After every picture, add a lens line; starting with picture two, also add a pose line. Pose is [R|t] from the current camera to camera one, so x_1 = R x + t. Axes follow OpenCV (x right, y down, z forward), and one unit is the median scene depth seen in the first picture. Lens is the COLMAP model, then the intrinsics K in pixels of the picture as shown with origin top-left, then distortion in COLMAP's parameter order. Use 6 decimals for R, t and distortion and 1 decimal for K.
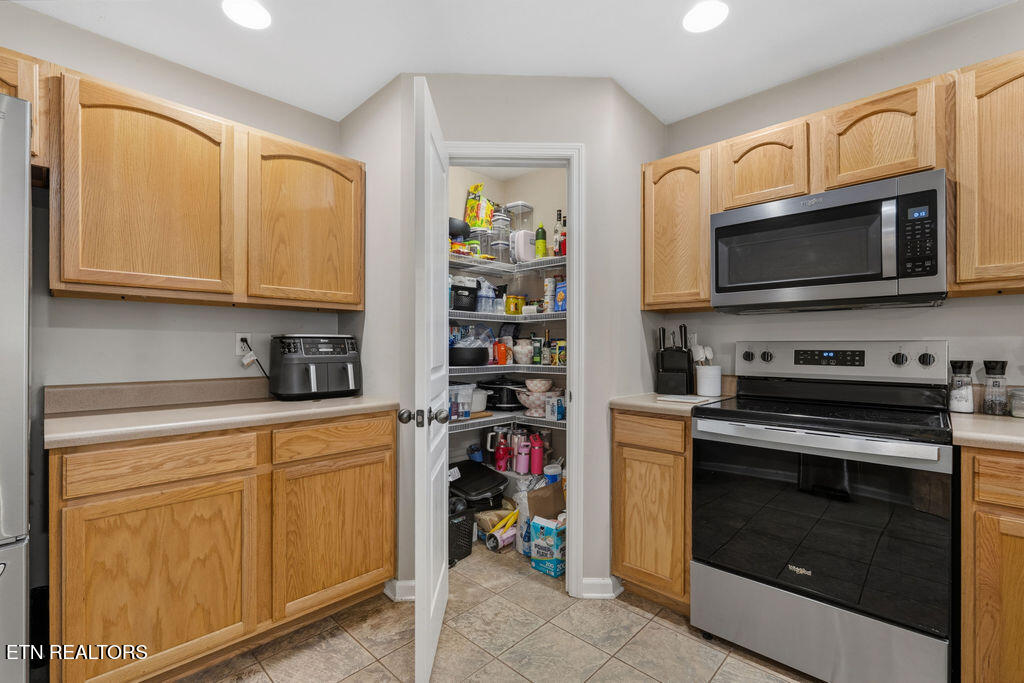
lens RADIAL K [[452.4, 0, 504.3], [0, 452.4, 346.3], [0, 0, 1]] dist [-0.007779, 0.001452]
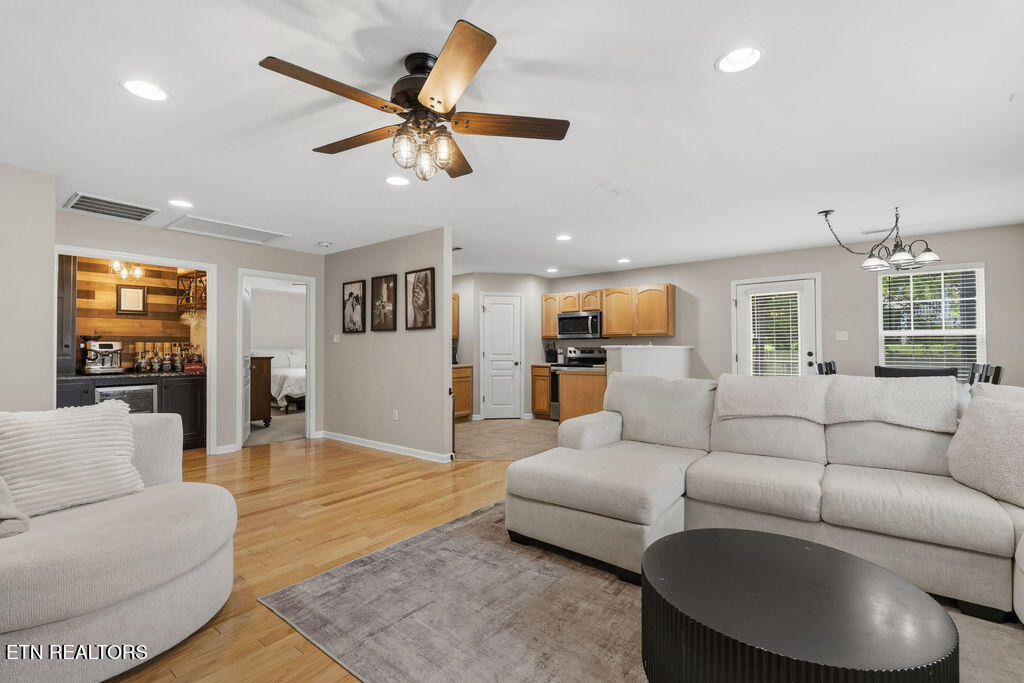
lens RADIAL K [[452.4, 0, 506.6], [0, 452.4, 341.3], [0, 0, 1]] dist [-0.007779, 0.001452]
pose [[0.993302, 0.002006, 0.115531, -0.419347], [0.000222, 0.999814, -0.019274, 0.010424], [-0.115549, 0.019170, 0.993117, -2.827529]]
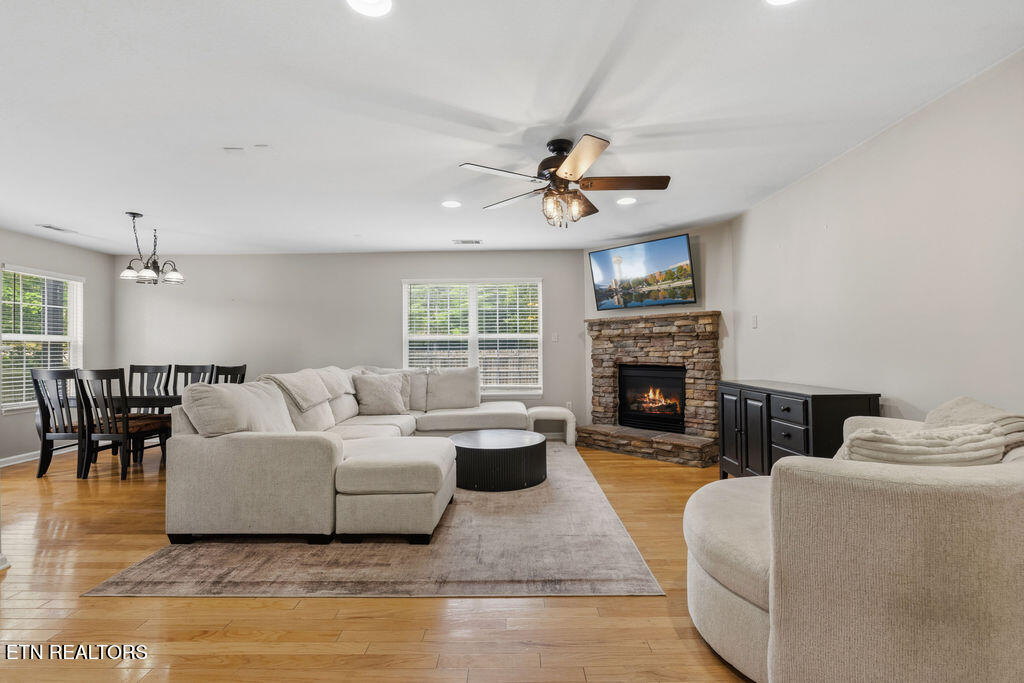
lens RADIAL K [[452.4, 0, 510.7], [0, 452.4, 342.8], [0, 0, 1]] dist [-0.007779, 0.001452]
pose [[-0.694912, 0.020842, 0.718793, -1.435622], [0.011539, 0.999774, -0.017833, 0.014989], [-0.719002, -0.004098, -0.694996, -0.612755]]
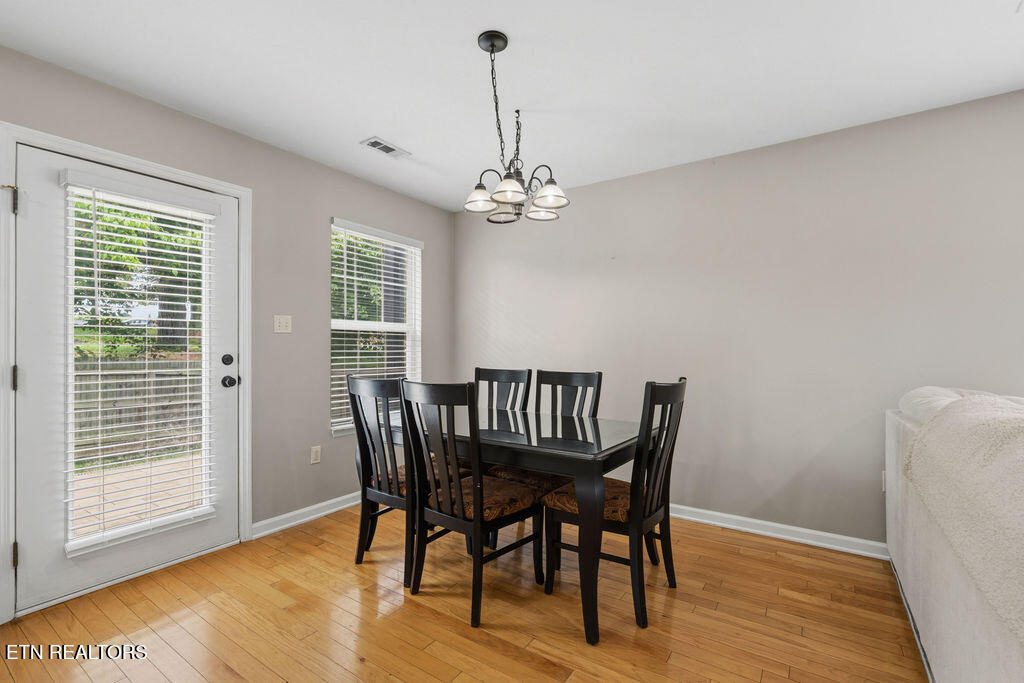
lens RADIAL K [[452.4, 0, 511.6], [0, 452.4, 345.0], [0, 0, 1]] dist [-0.007779, 0.001452]
pose [[-0.180459, 0.009108, 0.983540, 0.425253], [-0.001067, 0.999955, -0.009456, 0.004114], [-0.983582, -0.002756, -0.180441, -0.677618]]
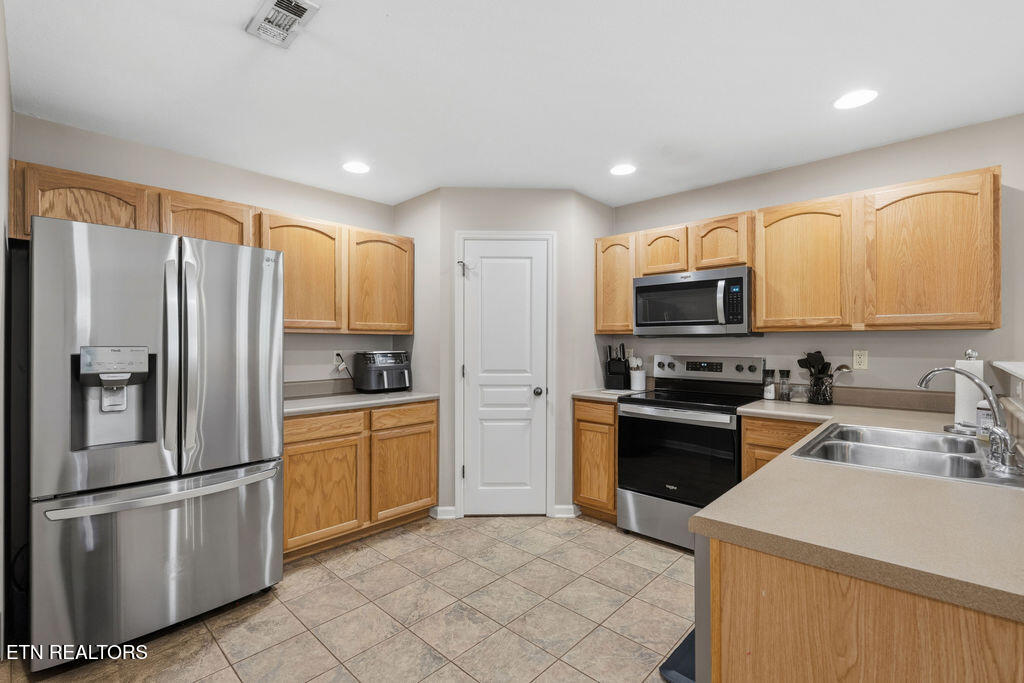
lens RADIAL K [[452.4, 0, 509.1], [0, 452.4, 341.8], [0, 0, 1]] dist [-0.007779, 0.001452]
pose [[0.999813, 0.000096, 0.019356, -0.020400], [-0.000092, 1.000000, -0.000221, -0.066519], [-0.019356, 0.000219, 0.999813, -0.644654]]
